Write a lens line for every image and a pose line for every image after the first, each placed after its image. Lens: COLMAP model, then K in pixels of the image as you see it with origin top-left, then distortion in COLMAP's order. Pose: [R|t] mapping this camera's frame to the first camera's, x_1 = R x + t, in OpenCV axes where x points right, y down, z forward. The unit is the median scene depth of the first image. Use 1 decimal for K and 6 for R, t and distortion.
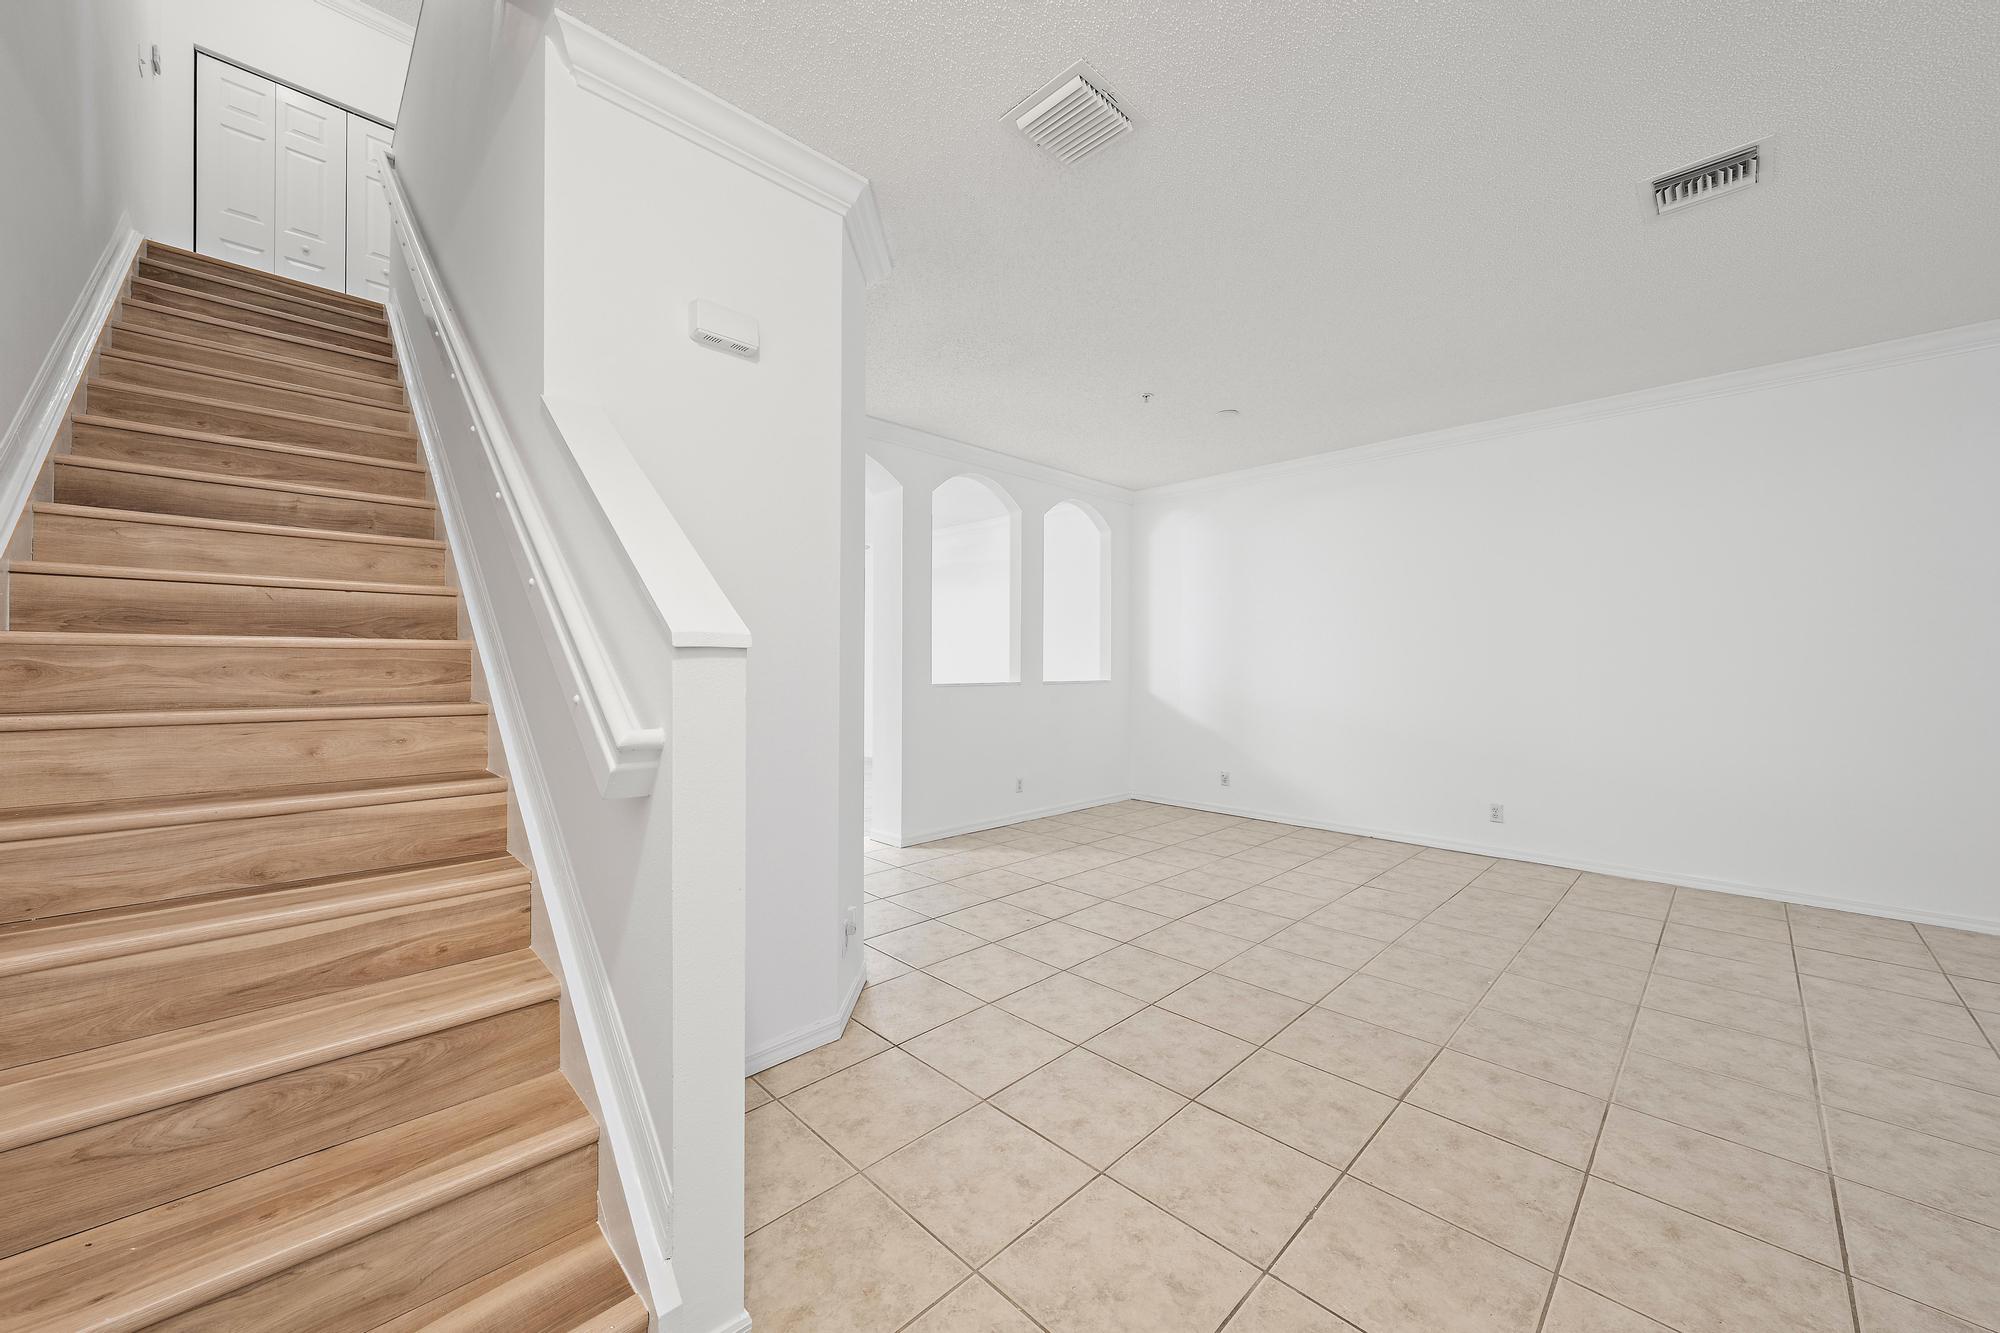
lens RADIAL K [[735.0, 0, 1000.0], [0, 735.0, 666.5], [0, 0, 1]] dist [-0.000052, 0.000184]
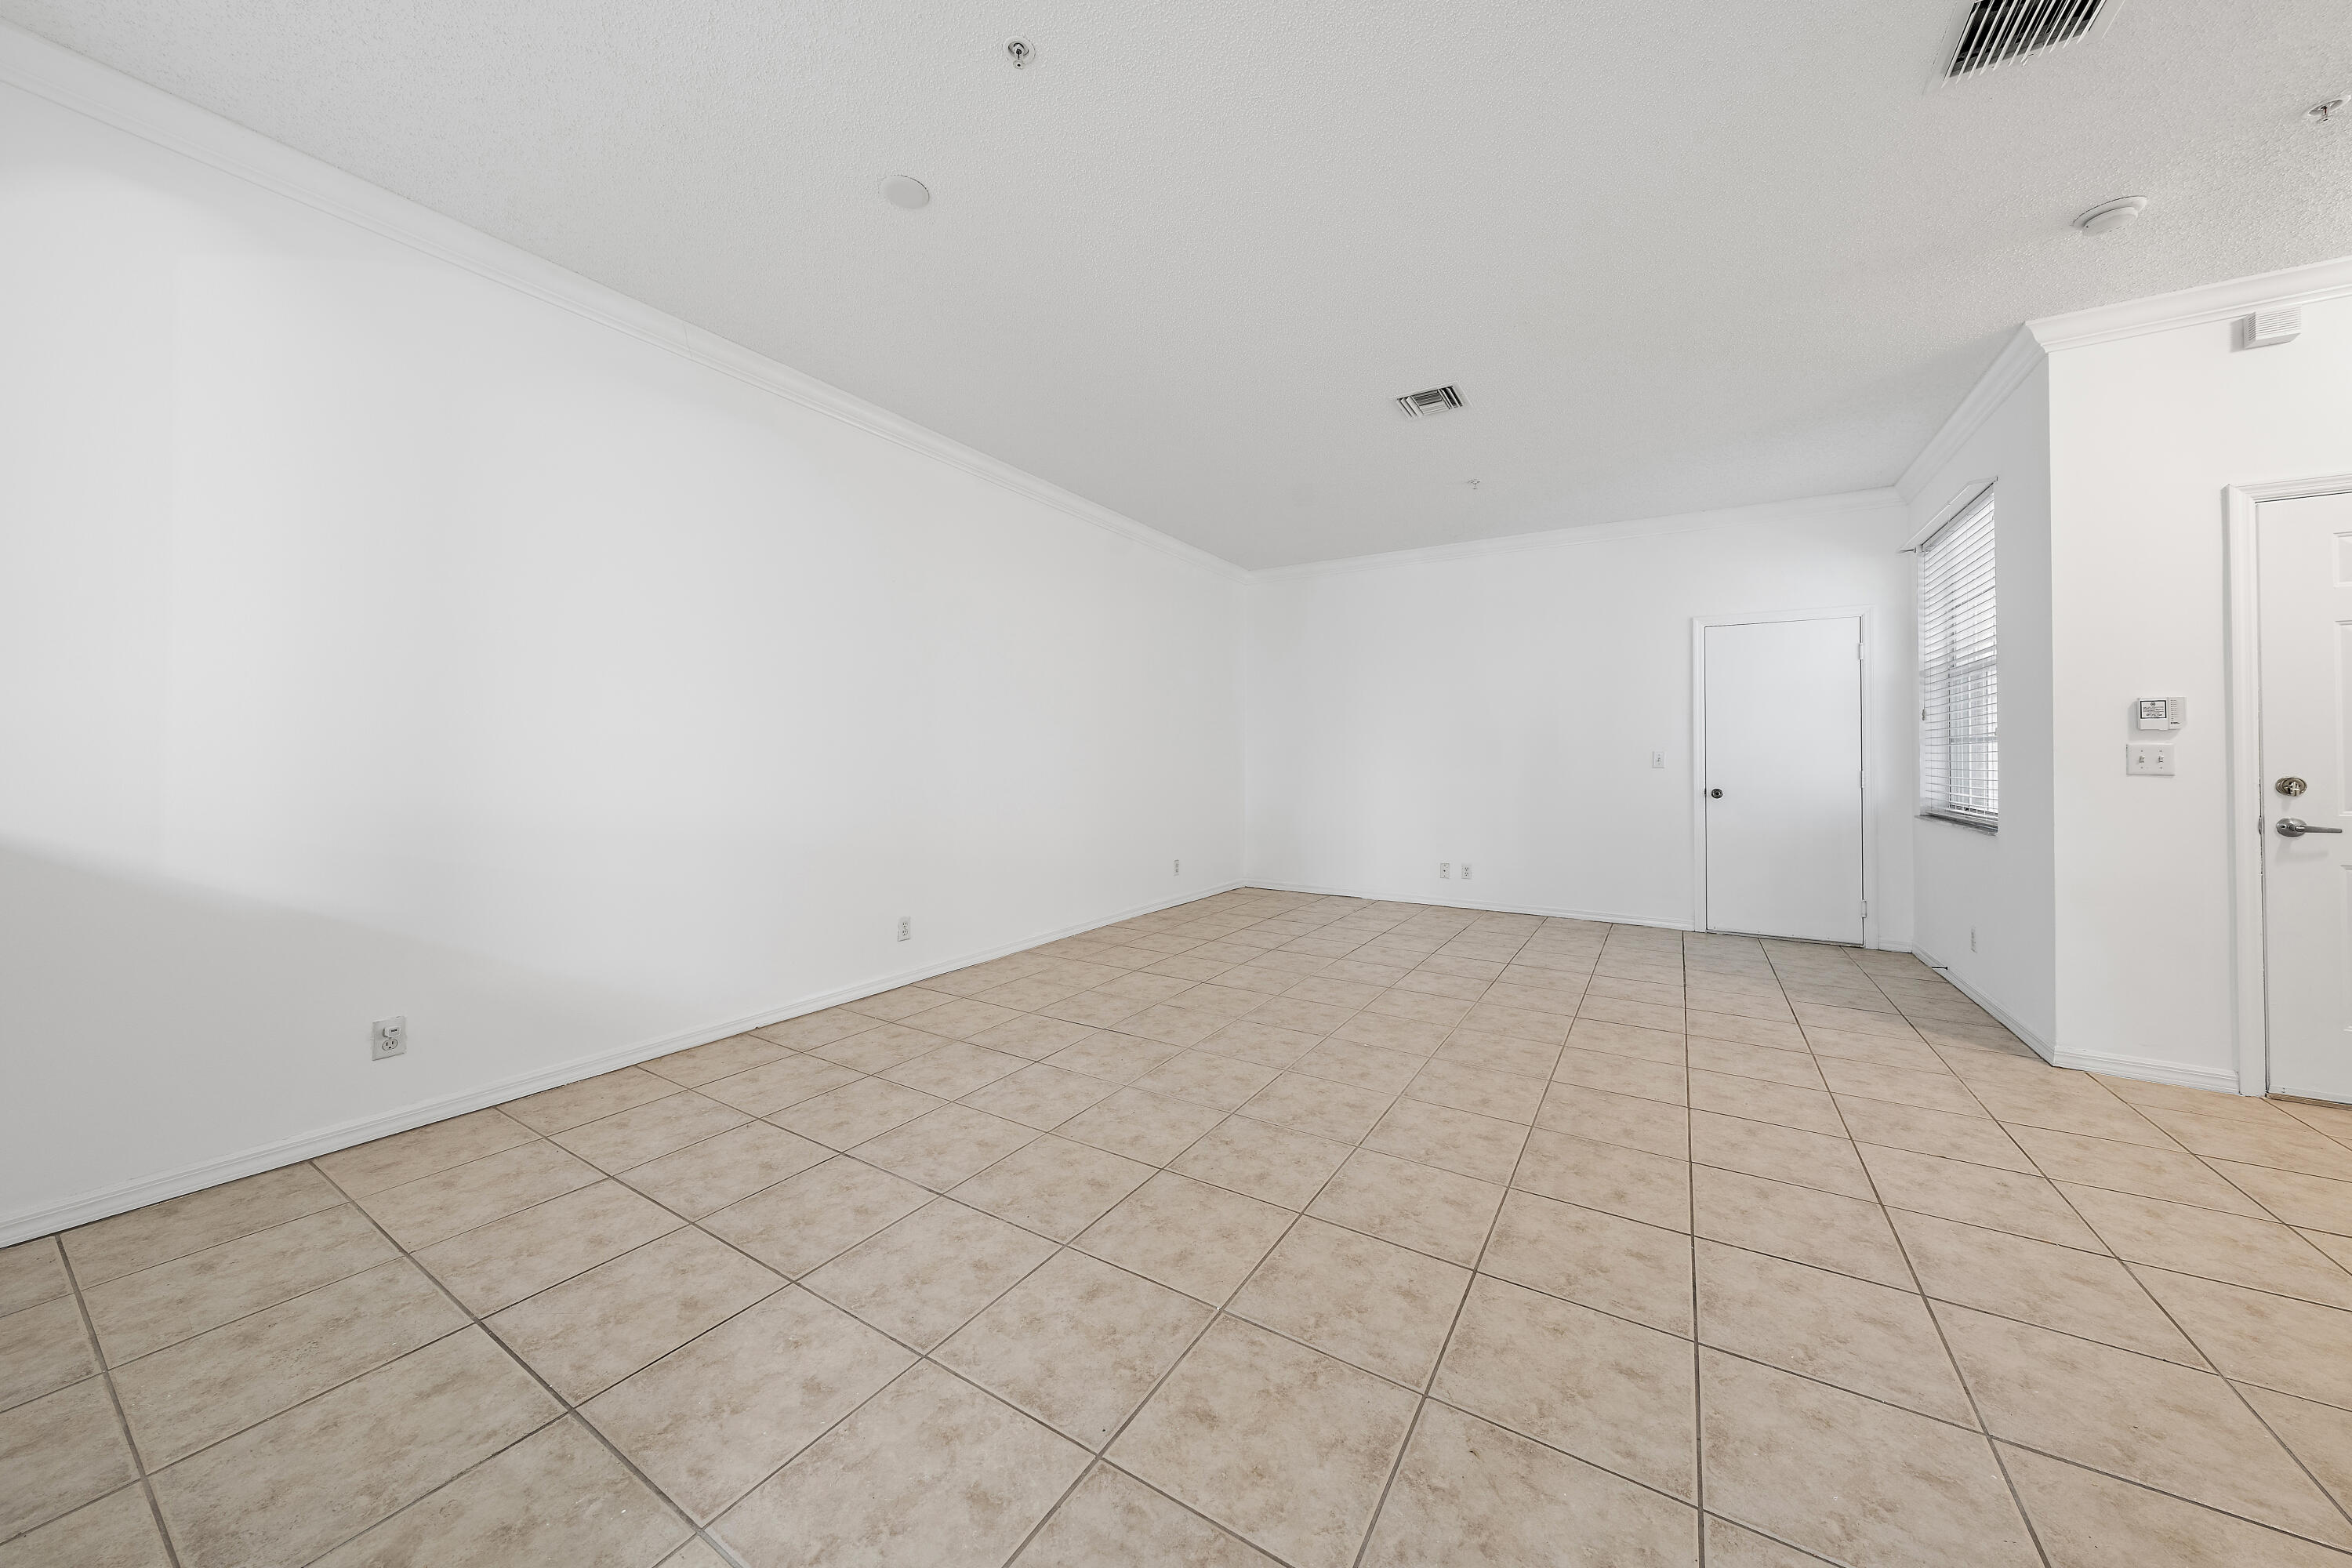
lens RADIAL K [[816.5, 0, 1182.0], [0, 816.5, 759.3], [0, 0, 1]] dist [-0.002045, -0.000089]
pose [[-0.245245, -0.003415, 0.969455, -0.388264], [-0.001864, 0.999994, 0.003051, 0.036776], [-0.969459, -0.001059, -0.245250, 1.642876]]
